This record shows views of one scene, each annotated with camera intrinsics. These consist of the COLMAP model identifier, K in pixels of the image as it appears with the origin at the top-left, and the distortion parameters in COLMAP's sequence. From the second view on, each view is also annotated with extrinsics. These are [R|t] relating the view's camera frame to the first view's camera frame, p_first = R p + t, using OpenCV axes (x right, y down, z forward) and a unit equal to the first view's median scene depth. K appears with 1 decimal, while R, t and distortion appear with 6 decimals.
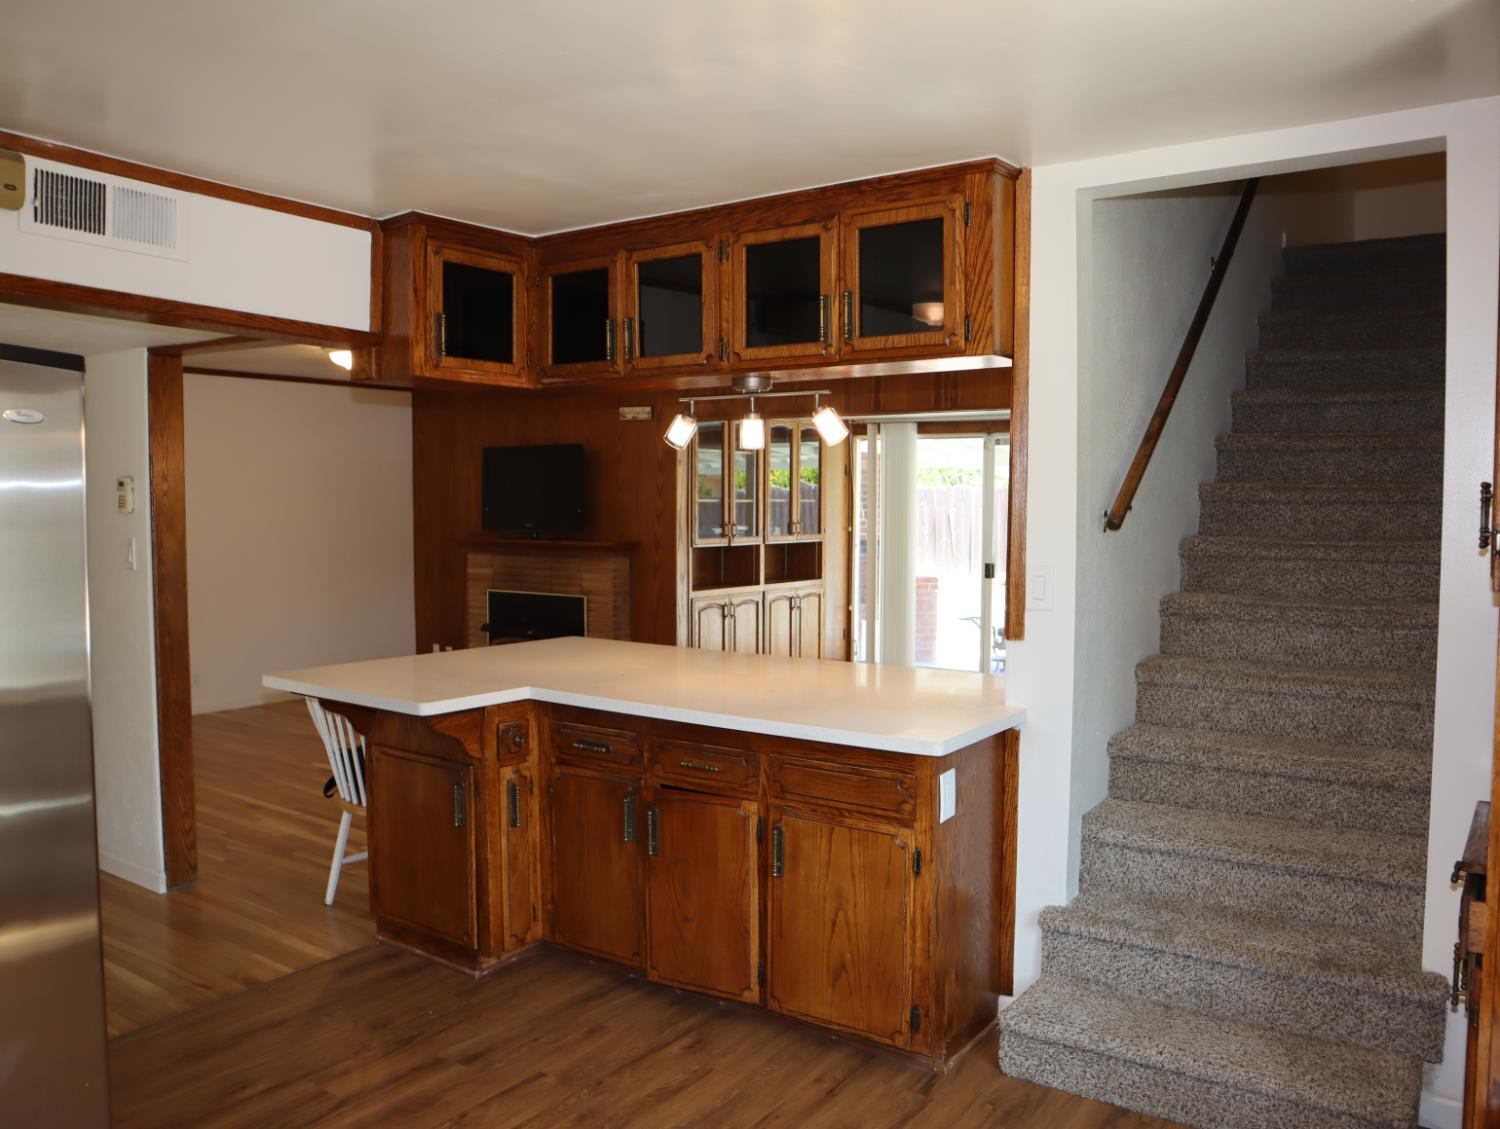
lens RADIAL K [[1169.9, 0, 750.0], [0, 1169.9, 564.5], [0, 0, 1]] dist [-0.115067, 0.073765]
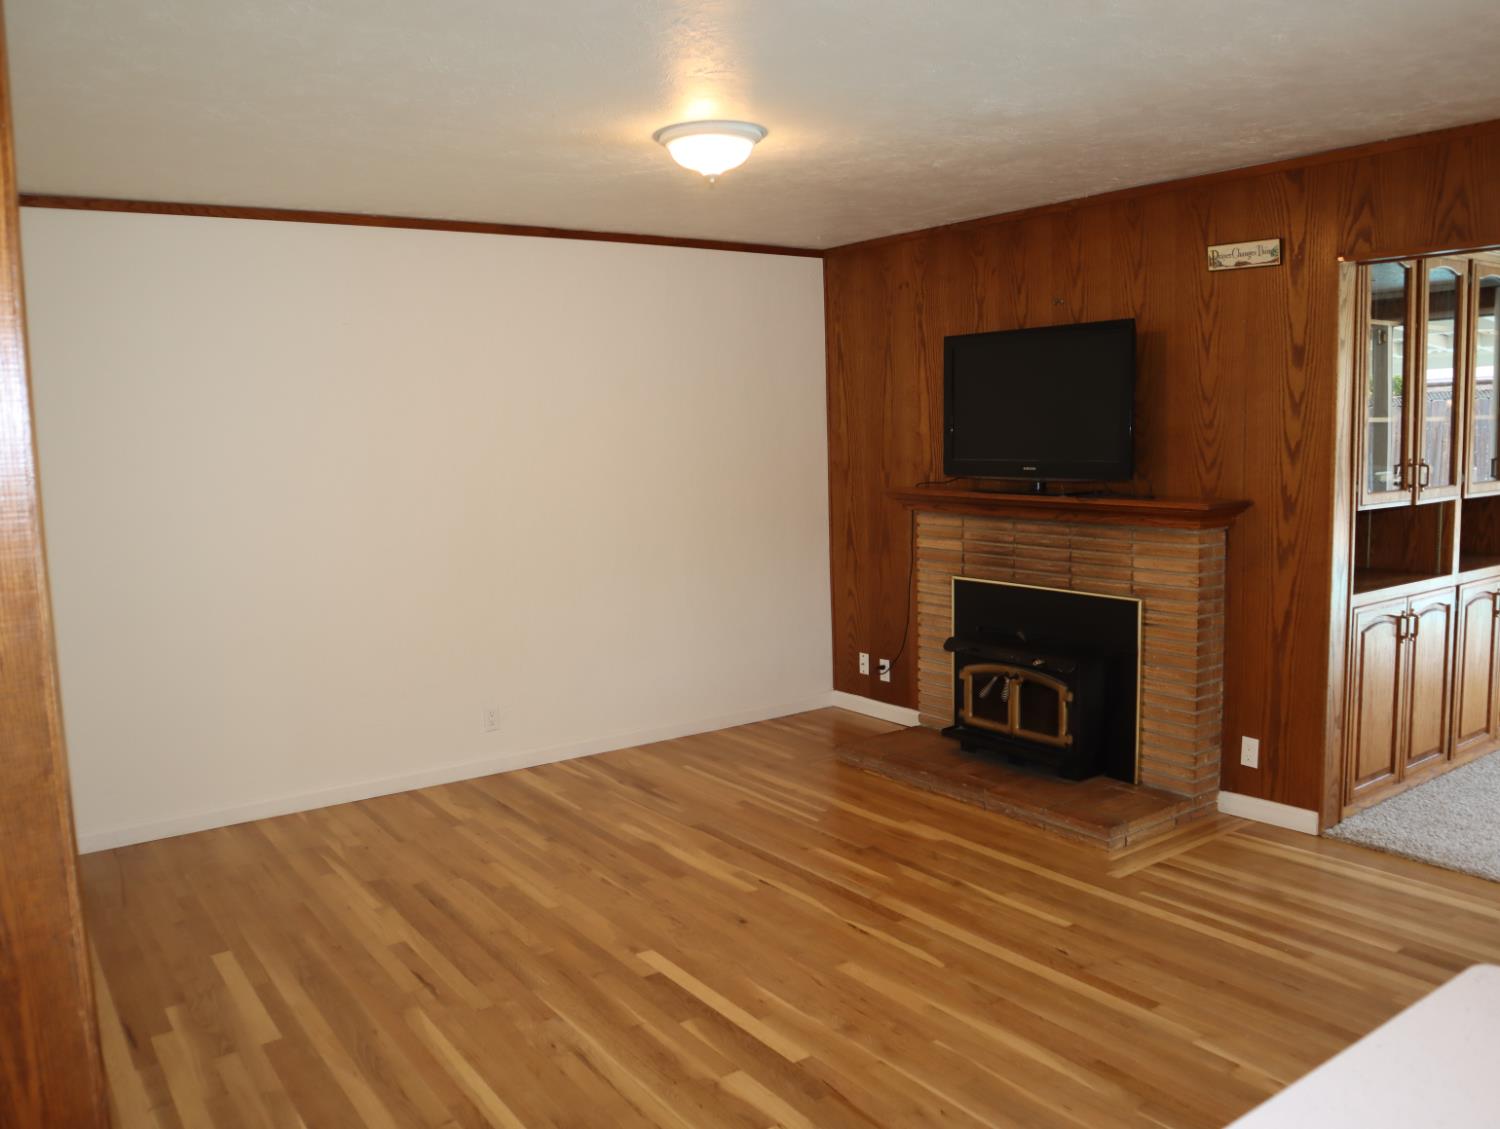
lens RADIAL K [[1169.9, 0, 750.0], [0, 1169.9, 564.5], [0, 0, 1]] dist [-0.115067, 0.073765]
pose [[0.943347, 0.011180, -0.331621, -0.125568], [0.009899, 0.998039, 0.061806, -0.022820], [0.331661, -0.061587, 0.941386, 0.402308]]
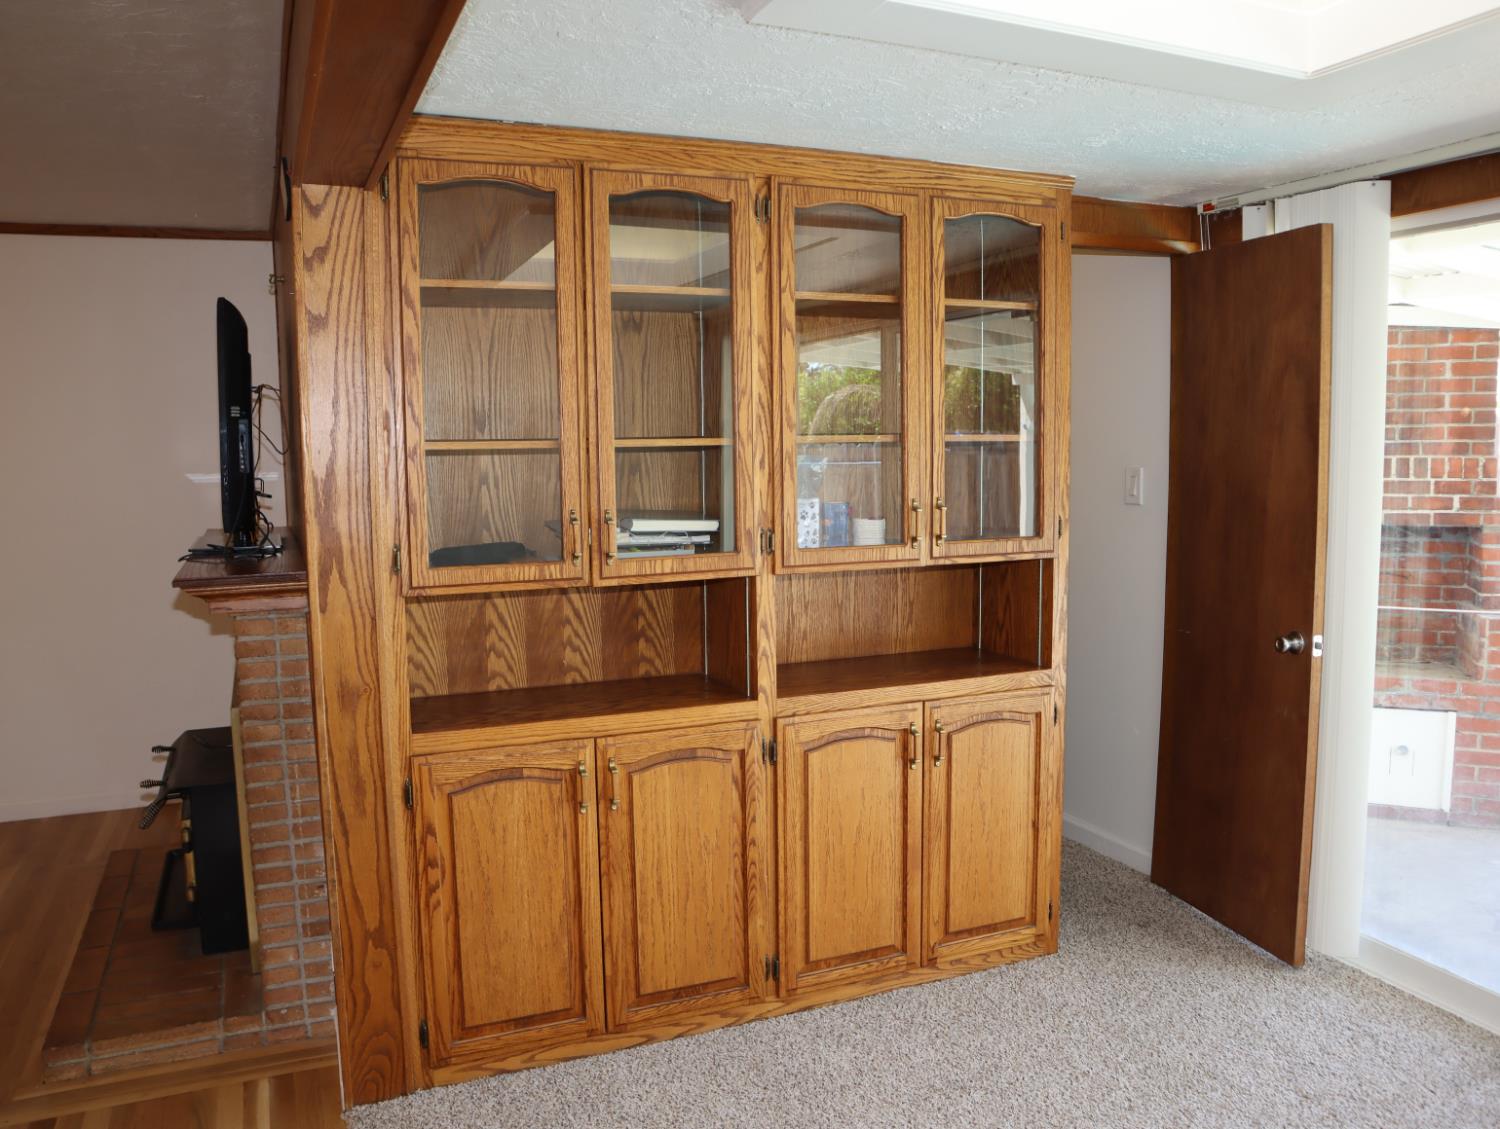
lens RADIAL K [[1169.9, 0, 750.0], [0, 1169.9, 564.5], [0, 0, 1]] dist [-0.115067, 0.073765]
pose [[0.850192, 0.047485, -0.524327, 0.177657], [-0.015522, 0.997752, 0.065192, -0.042002], [0.526244, -0.047287, 0.849018, 0.728341]]
